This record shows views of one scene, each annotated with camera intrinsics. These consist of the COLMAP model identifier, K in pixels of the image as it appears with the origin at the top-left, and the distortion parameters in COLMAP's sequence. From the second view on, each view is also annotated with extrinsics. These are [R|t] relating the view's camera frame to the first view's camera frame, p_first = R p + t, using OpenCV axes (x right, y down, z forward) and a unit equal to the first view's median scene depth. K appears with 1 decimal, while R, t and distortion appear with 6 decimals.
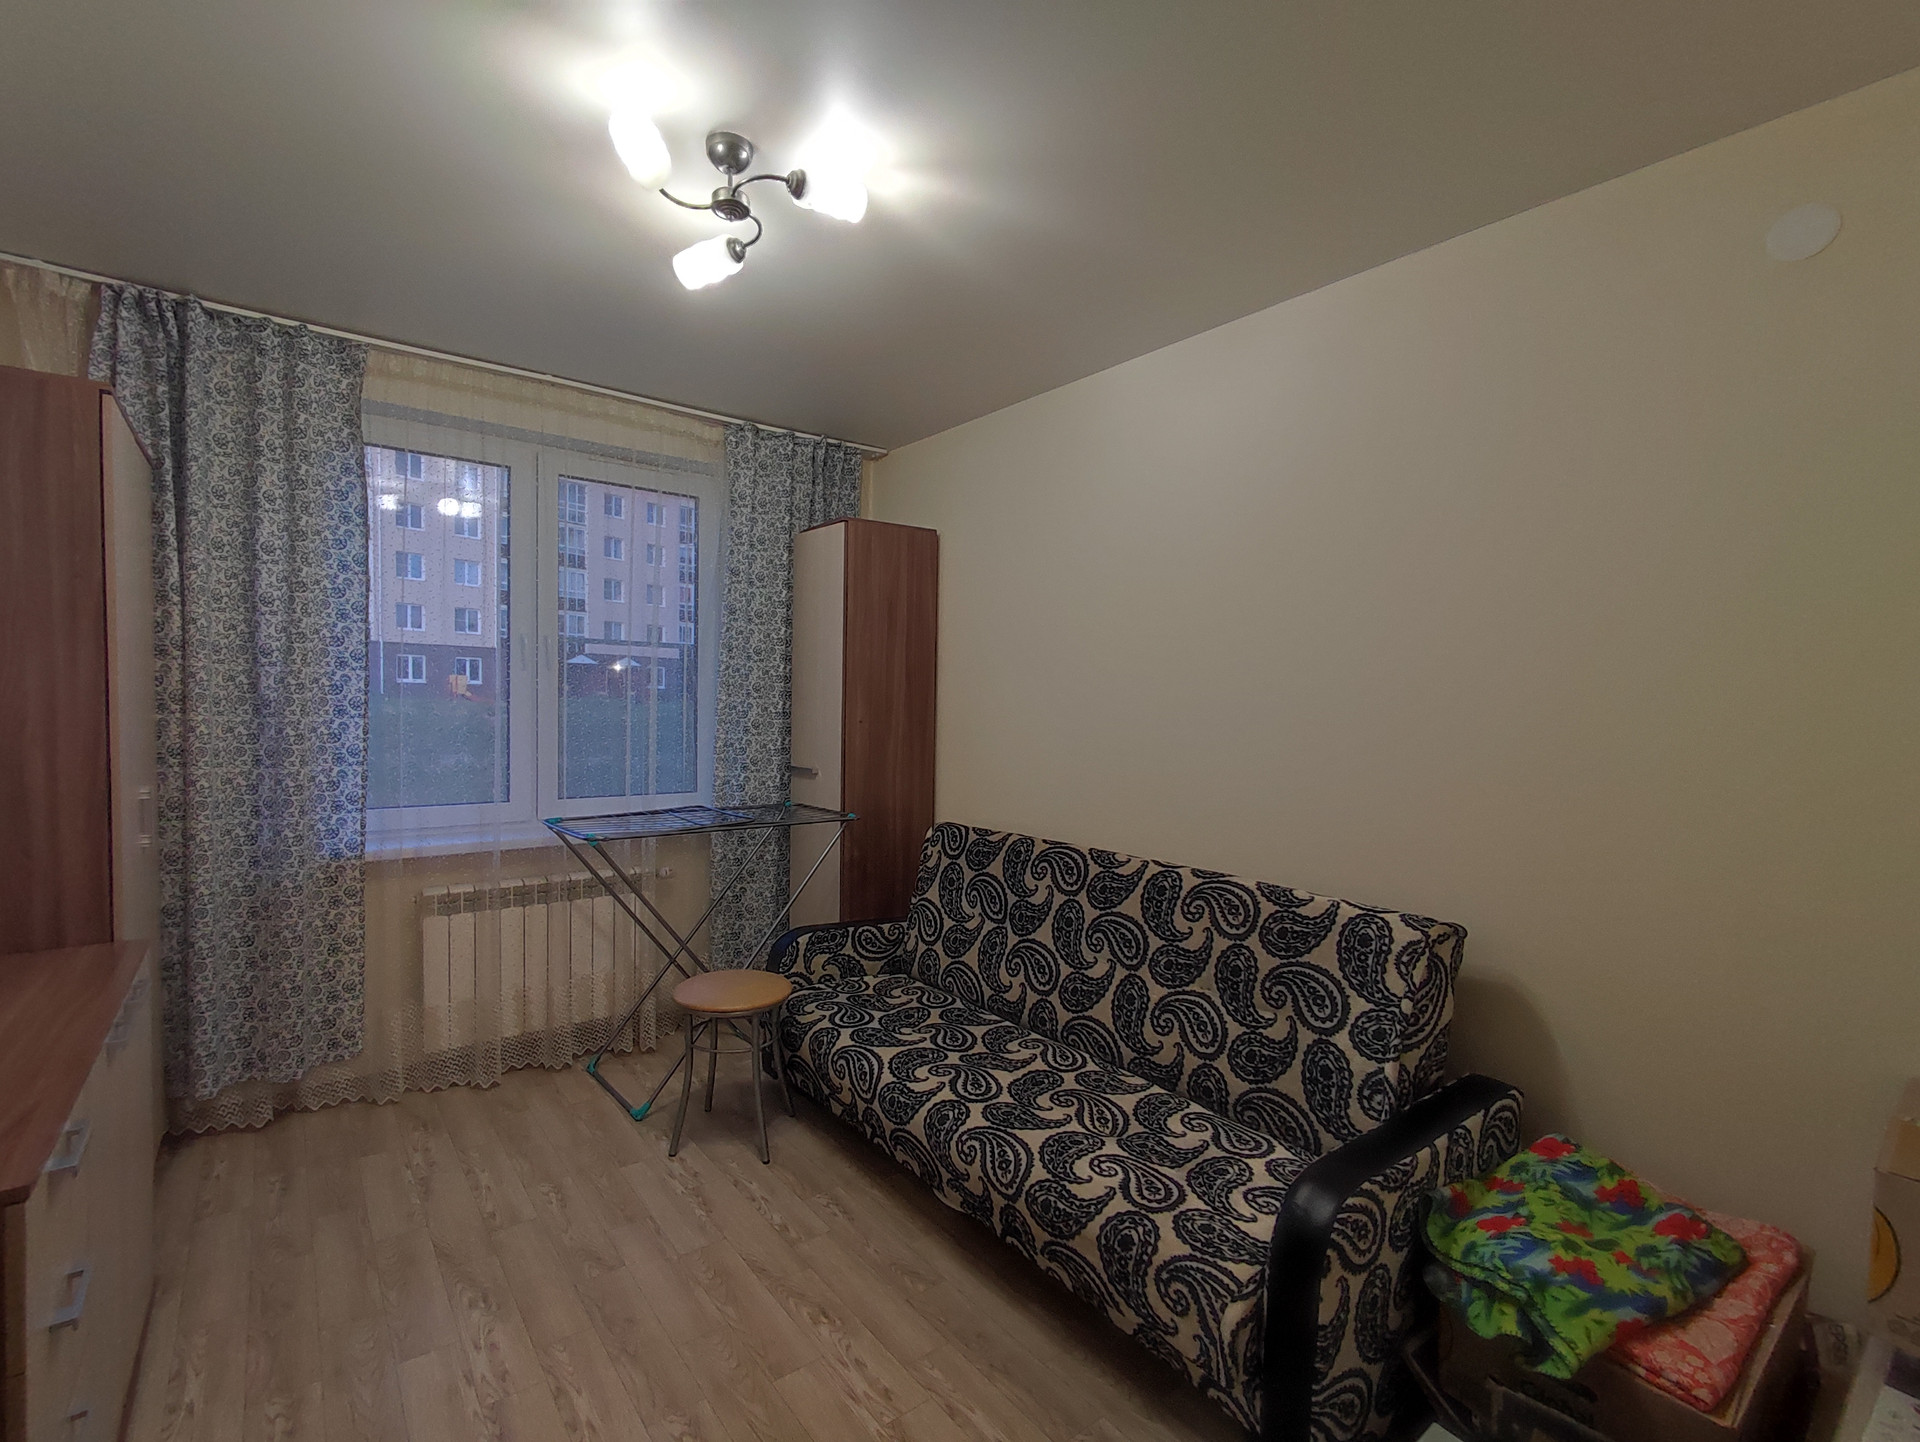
lens RADIAL K [[871.8, 0, 951.4], [0, 871.8, 731.7], [0, 0, 1]] dist [-0.006947, -0.001109]
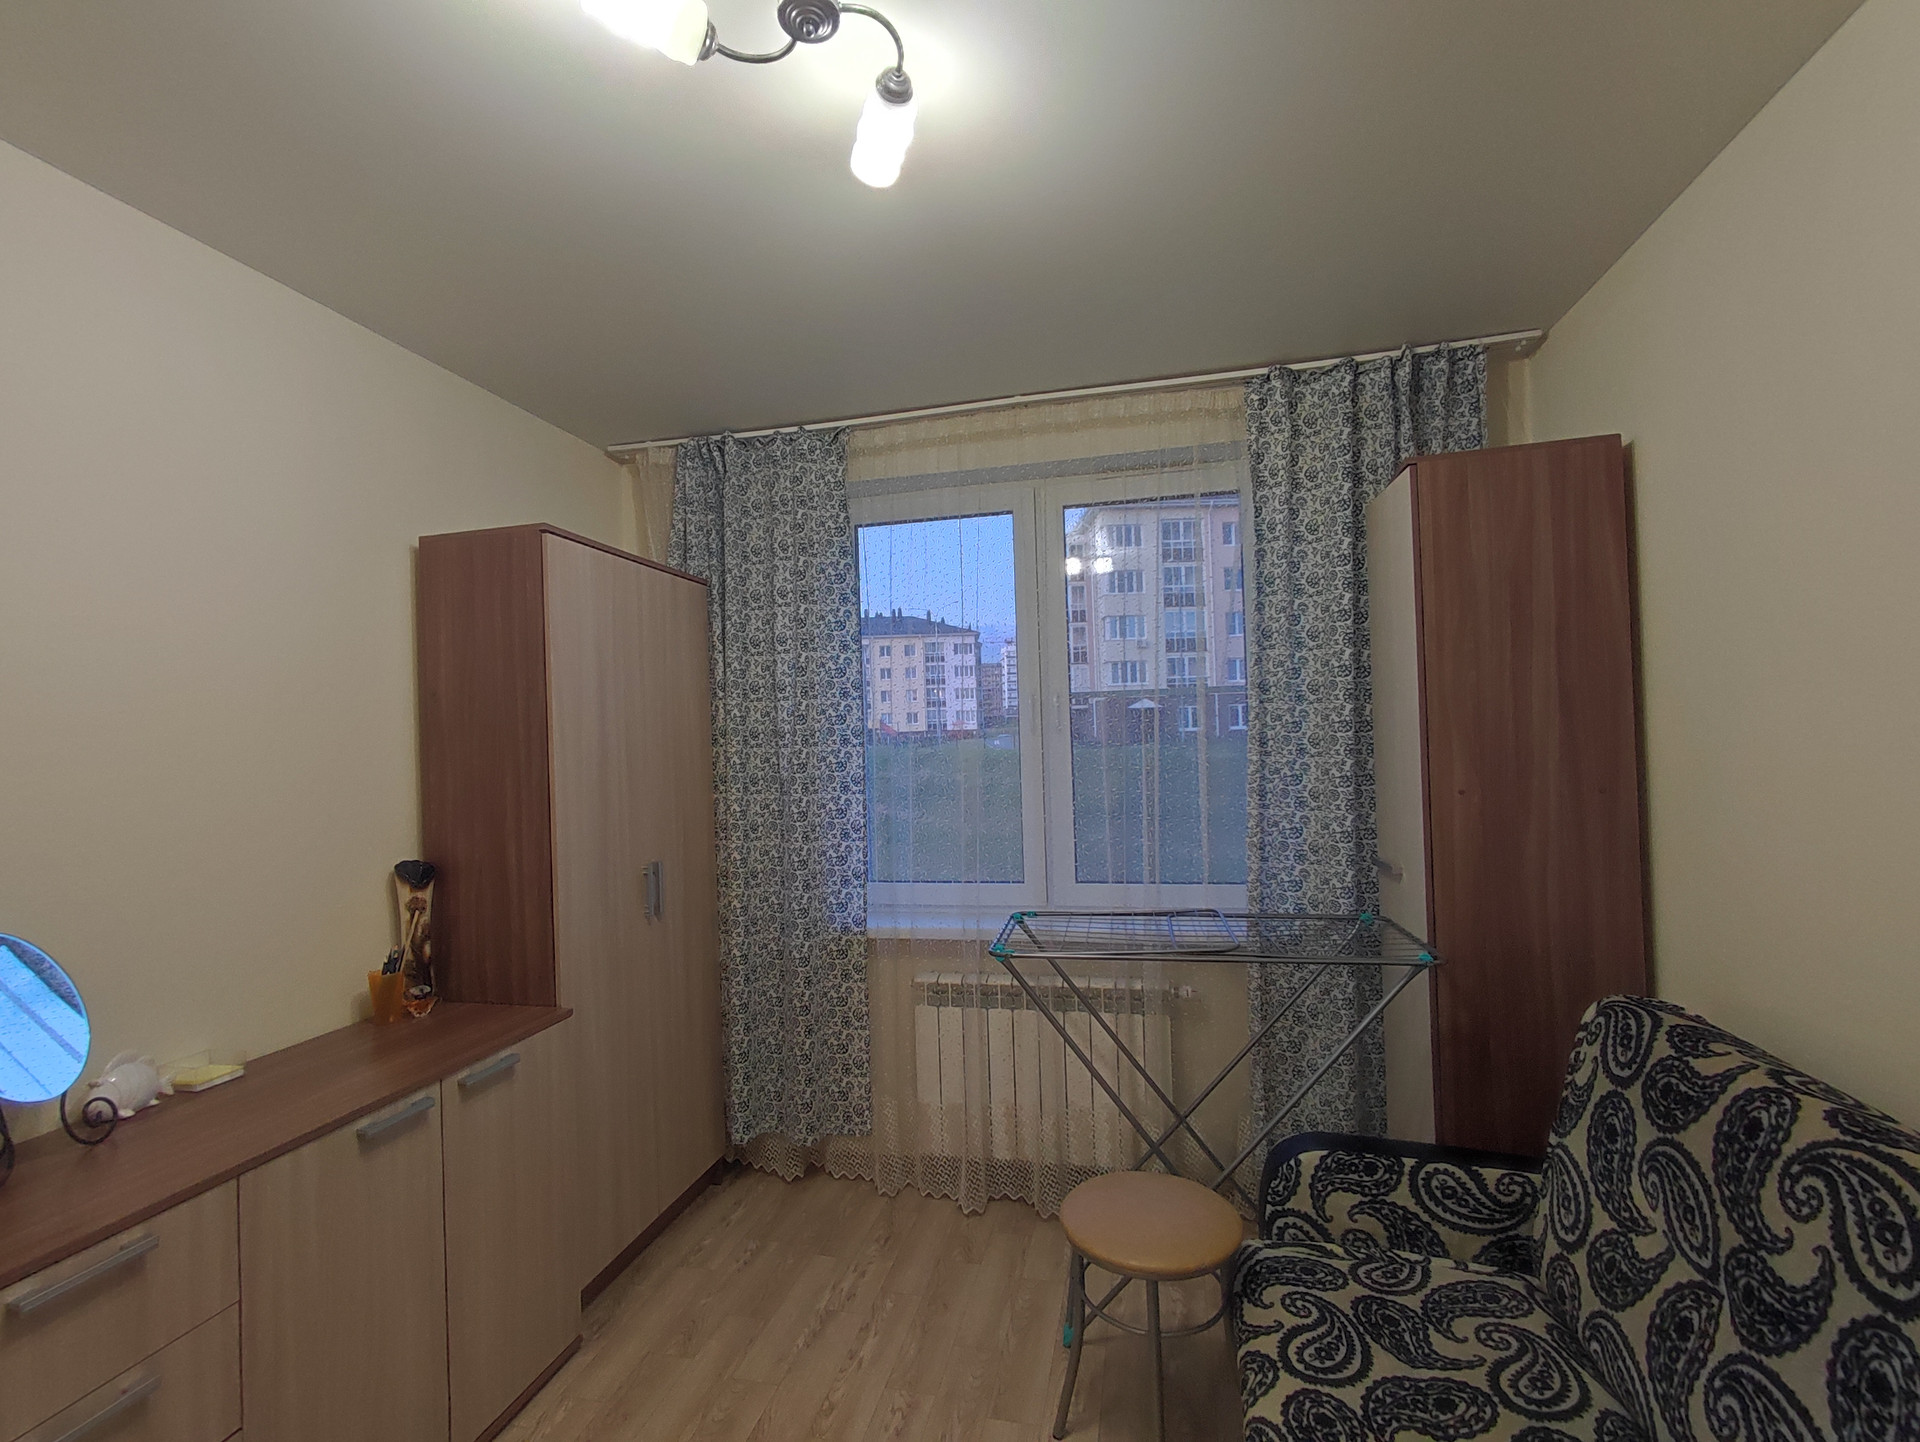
lens RADIAL K [[871.8, 0, 951.4], [0, 871.8, 731.7], [0, 0, 1]] dist [-0.006947, -0.001109]
pose [[0.621925, -0.048841, -0.781552, 0.162415], [0.014411, 0.998598, -0.050938, -0.031843], [0.782944, 0.020417, 0.621757, 0.417374]]
